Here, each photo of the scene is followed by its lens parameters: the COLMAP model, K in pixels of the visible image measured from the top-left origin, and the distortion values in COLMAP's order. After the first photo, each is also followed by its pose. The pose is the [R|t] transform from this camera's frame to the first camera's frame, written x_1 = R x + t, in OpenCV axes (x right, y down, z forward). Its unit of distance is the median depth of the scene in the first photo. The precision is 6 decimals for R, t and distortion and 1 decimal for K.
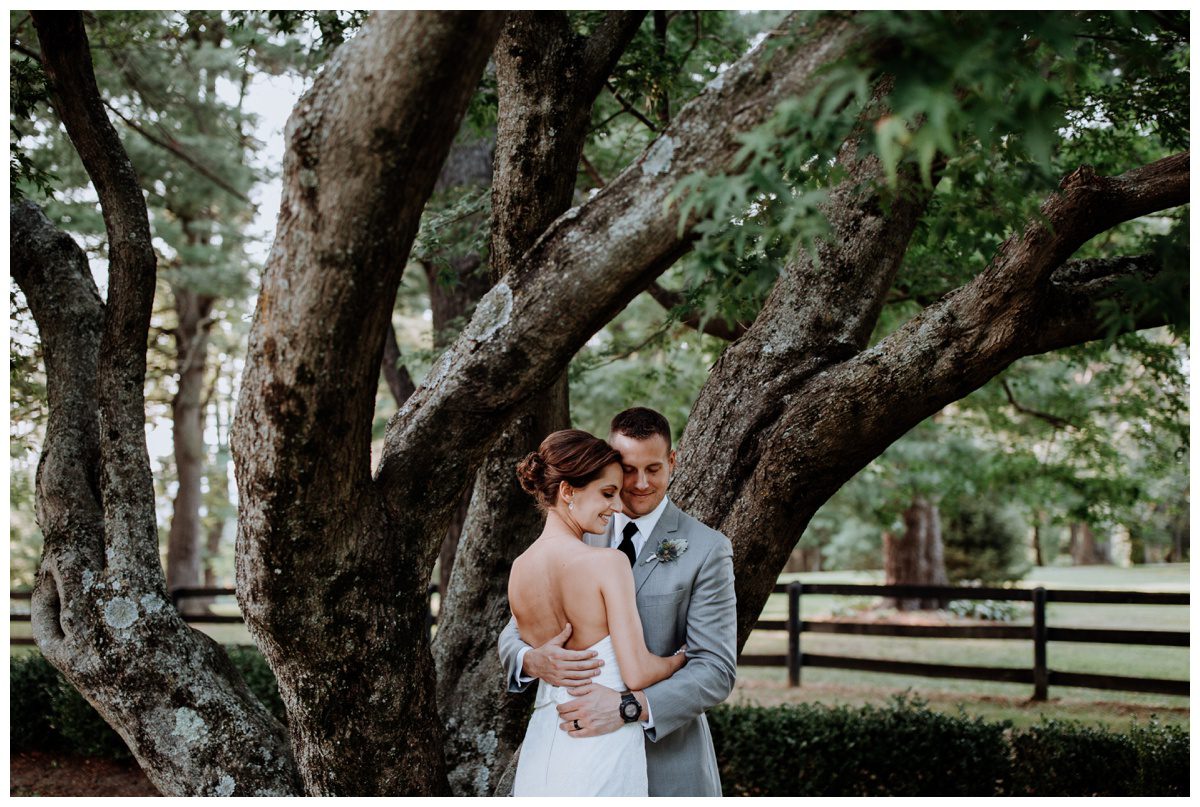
lens RADIAL K [[1146.6, 0, 600.0], [0, 1146.6, 403.5], [0, 0, 1]] dist [-0.009598, -0.008269]
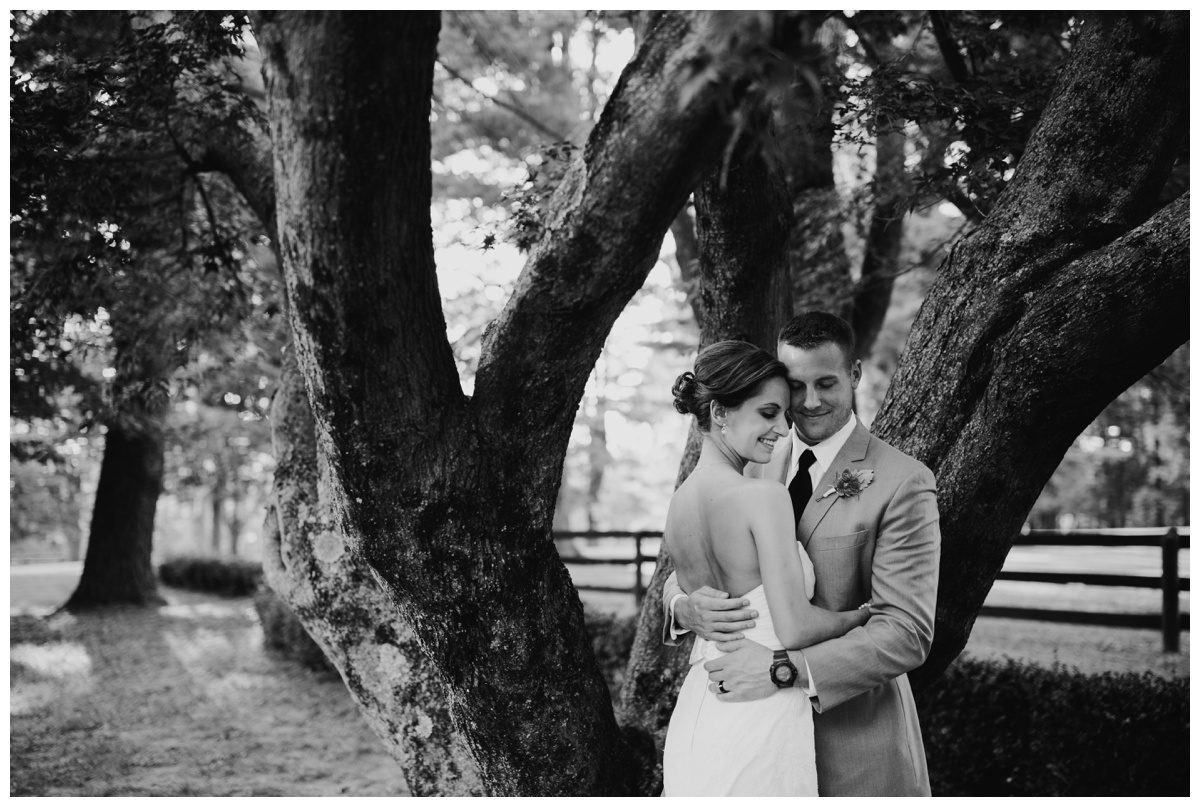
lens RADIAL K [[1146.6, 0, 600.0], [0, 1146.6, 403.5], [0, 0, 1]] dist [-0.009598, -0.008269]
pose [[0.947872, -0.018634, -0.318107, 0.152877], [0.032908, 0.998675, 0.039556, 0.032906], [0.316949, -0.047963, 0.947229, 0.167888]]
